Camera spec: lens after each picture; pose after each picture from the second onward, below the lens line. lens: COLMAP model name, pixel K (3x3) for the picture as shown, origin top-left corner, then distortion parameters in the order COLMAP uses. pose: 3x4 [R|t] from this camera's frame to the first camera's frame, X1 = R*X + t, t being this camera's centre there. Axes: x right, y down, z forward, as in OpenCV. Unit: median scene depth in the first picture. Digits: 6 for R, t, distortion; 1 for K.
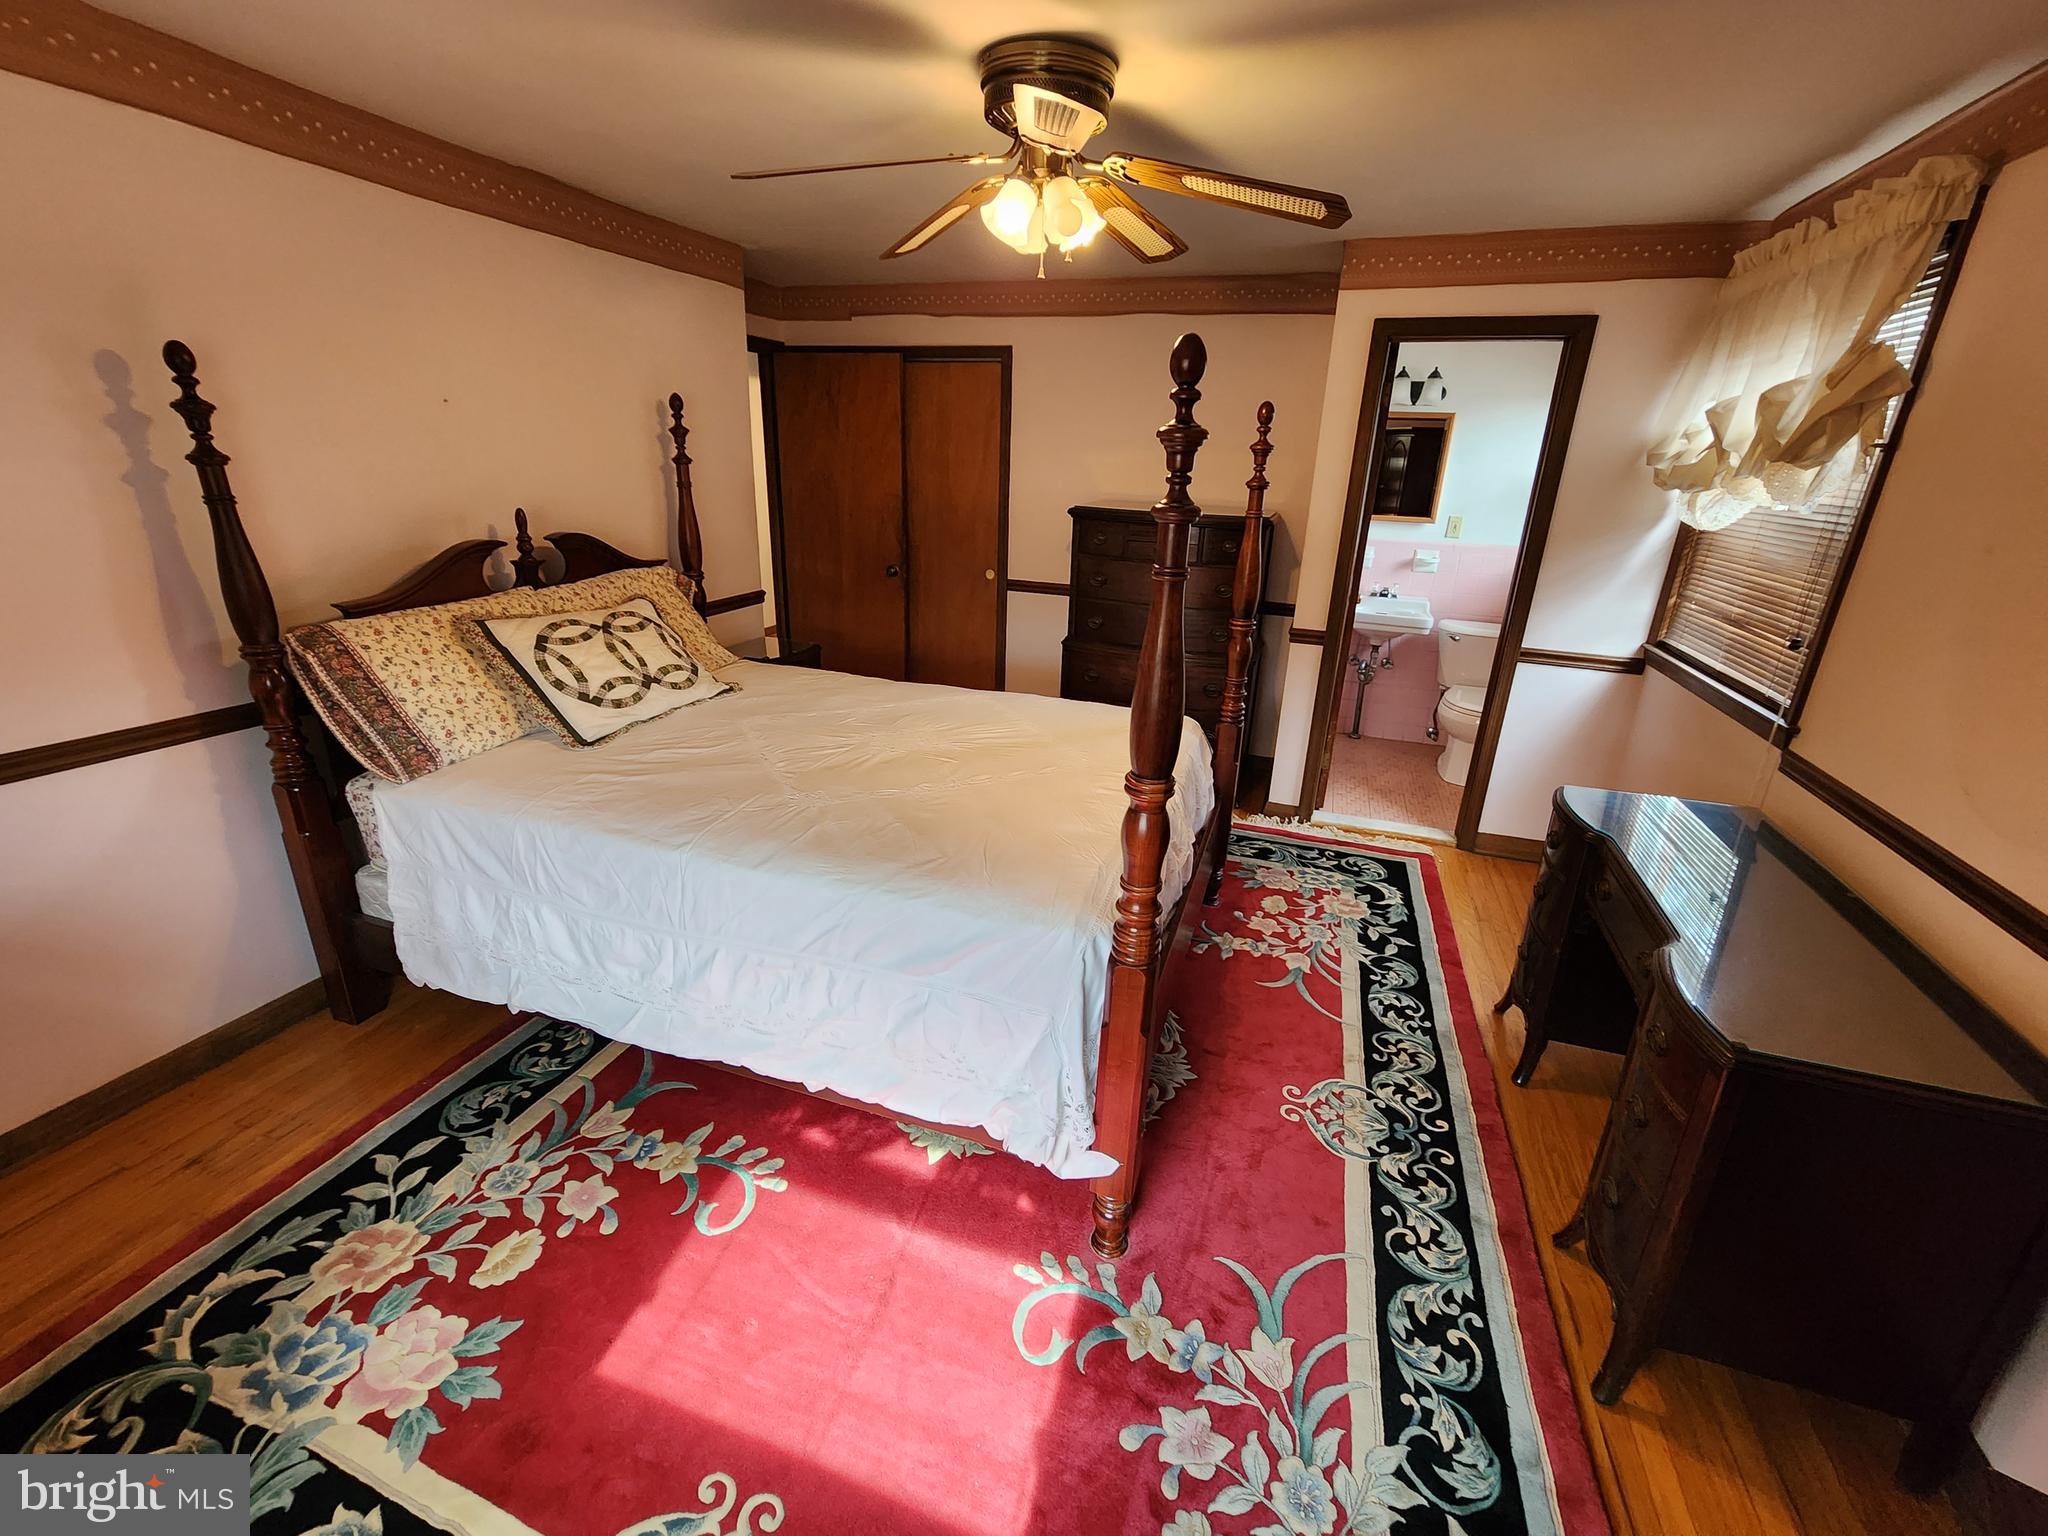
lens RADIAL K [[856.3, 0, 1033.7], [0, 856.3, 768.7], [0, 0, 1]] dist [-0.002602, 0.000408]
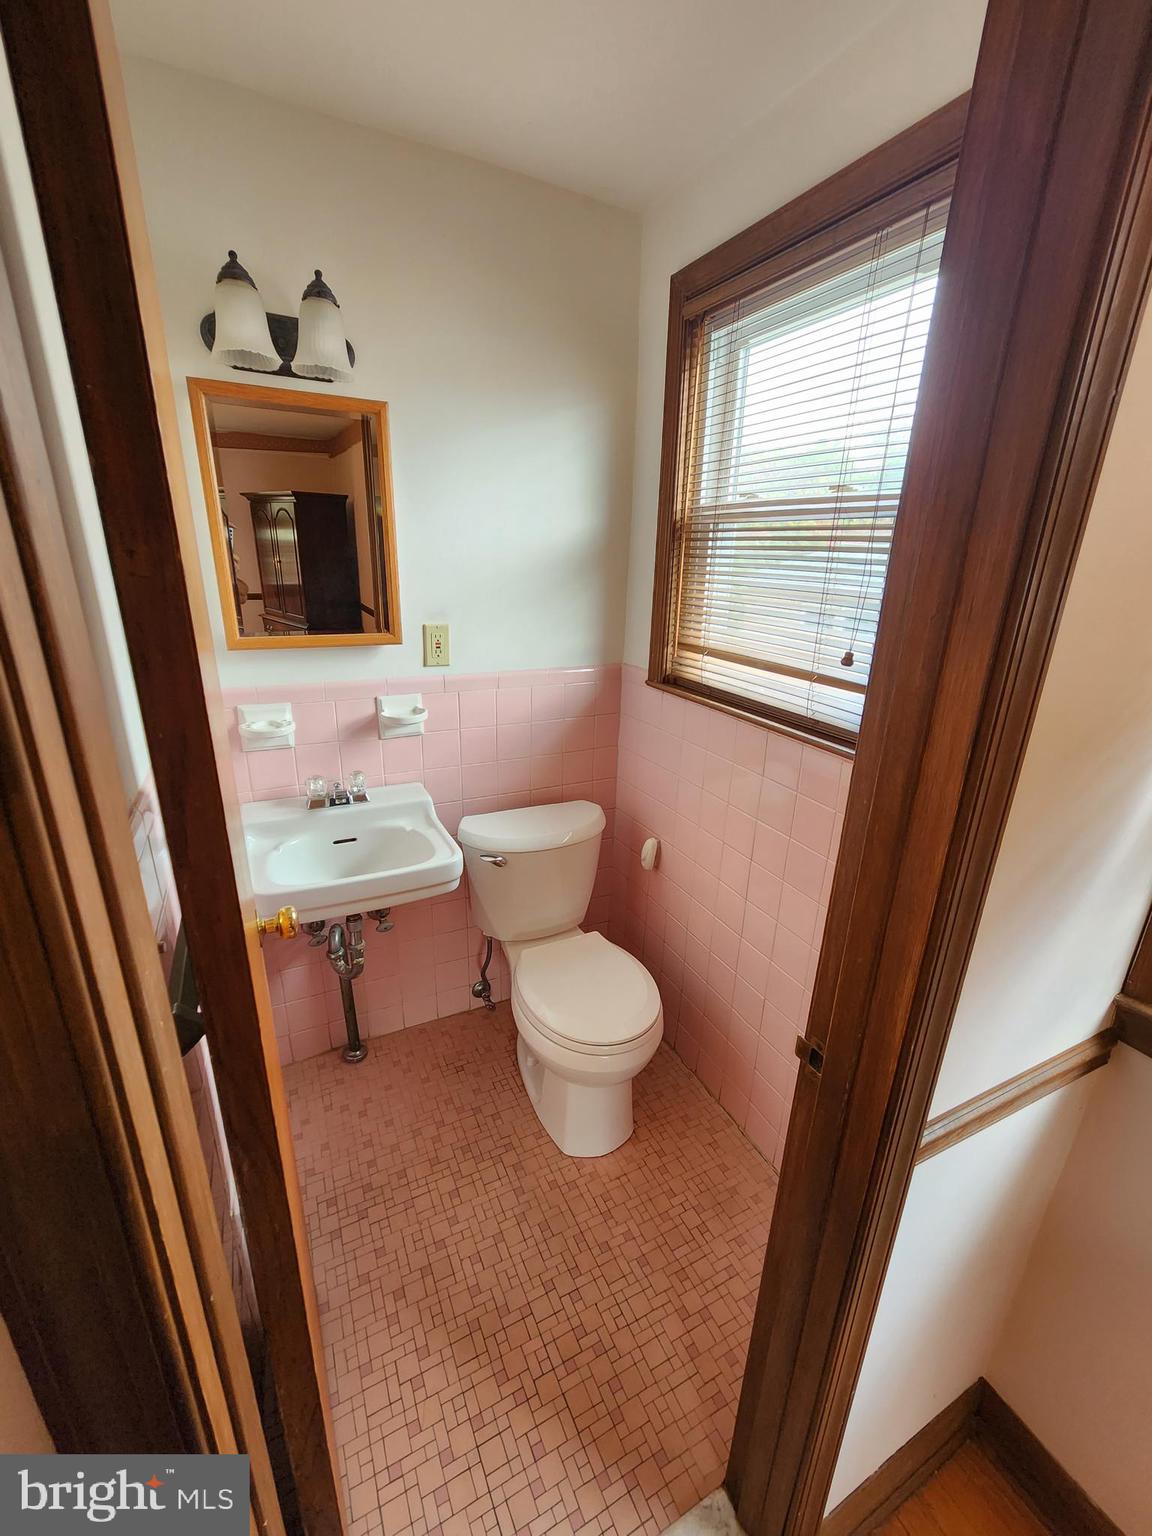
lens RADIAL K [[642.2, 0, 576.0], [0, 642.2, 768.0], [0, 0, 1]] dist [-0.002602, 0.000408]
pose [[0.708195, -0.246892, 0.661441, 0.253543], [0.243581, 0.964782, 0.099320, -0.207242], [-0.662668, 0.090777, 0.743391, 0.604136]]
